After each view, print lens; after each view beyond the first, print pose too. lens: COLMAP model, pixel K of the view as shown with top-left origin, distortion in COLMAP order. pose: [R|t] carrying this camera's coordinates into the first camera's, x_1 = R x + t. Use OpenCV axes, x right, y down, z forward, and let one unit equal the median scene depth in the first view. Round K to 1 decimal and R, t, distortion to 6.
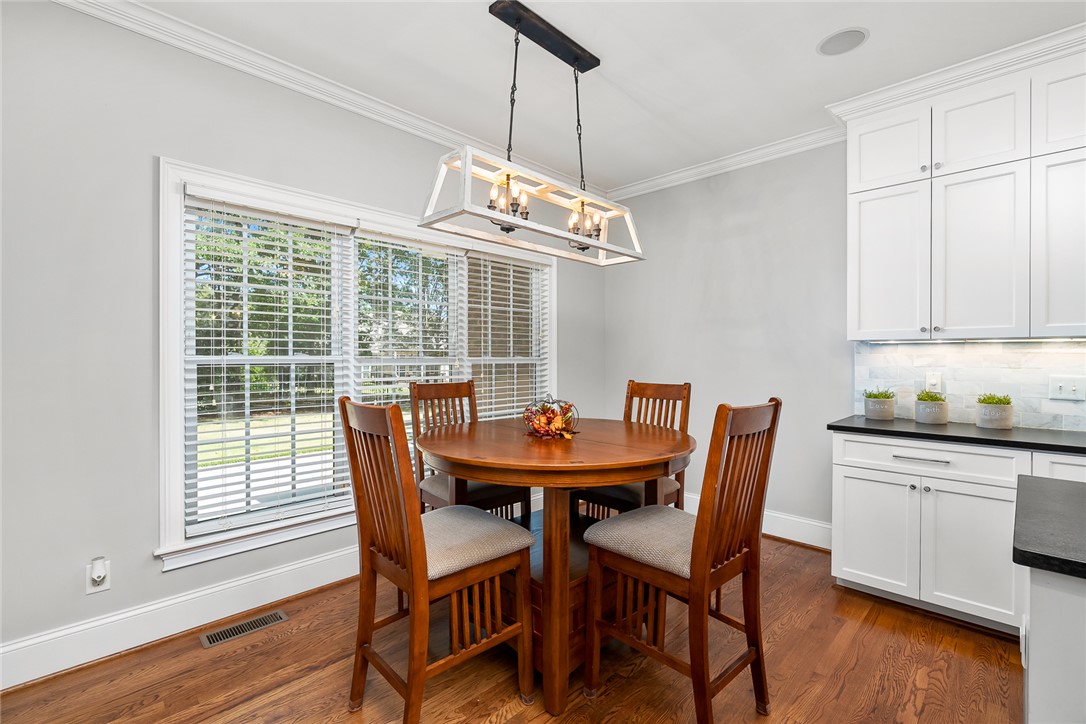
lens RADIAL K [[493.9, 0, 542.4], [0, 493.9, 356.6], [0, 0, 1]] dist [0.004681, 0.004860]
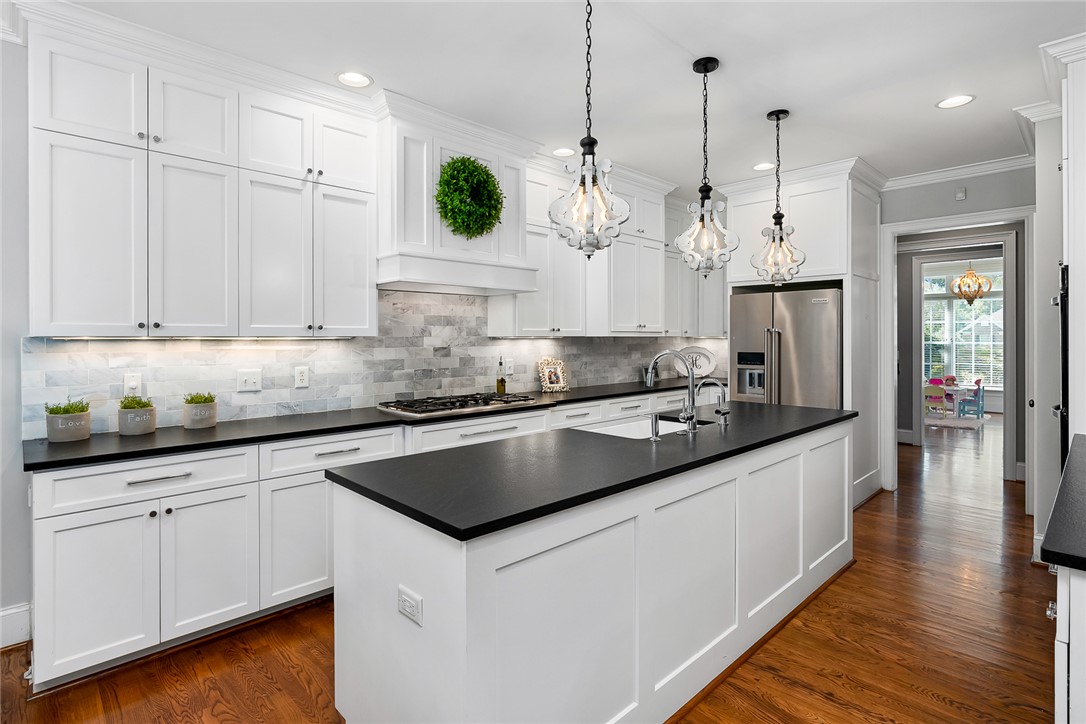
lens RADIAL K [[537.9, 0, 562.7], [0, 537.9, 338.1], [0, 0, 1]] dist [-0.003829, -0.000566]
pose [[0.019460, -0.003972, 0.999803, -0.135509], [0.002032, 0.999990, 0.003933, -0.035021], [-0.999809, 0.001955, 0.019468, 0.261171]]
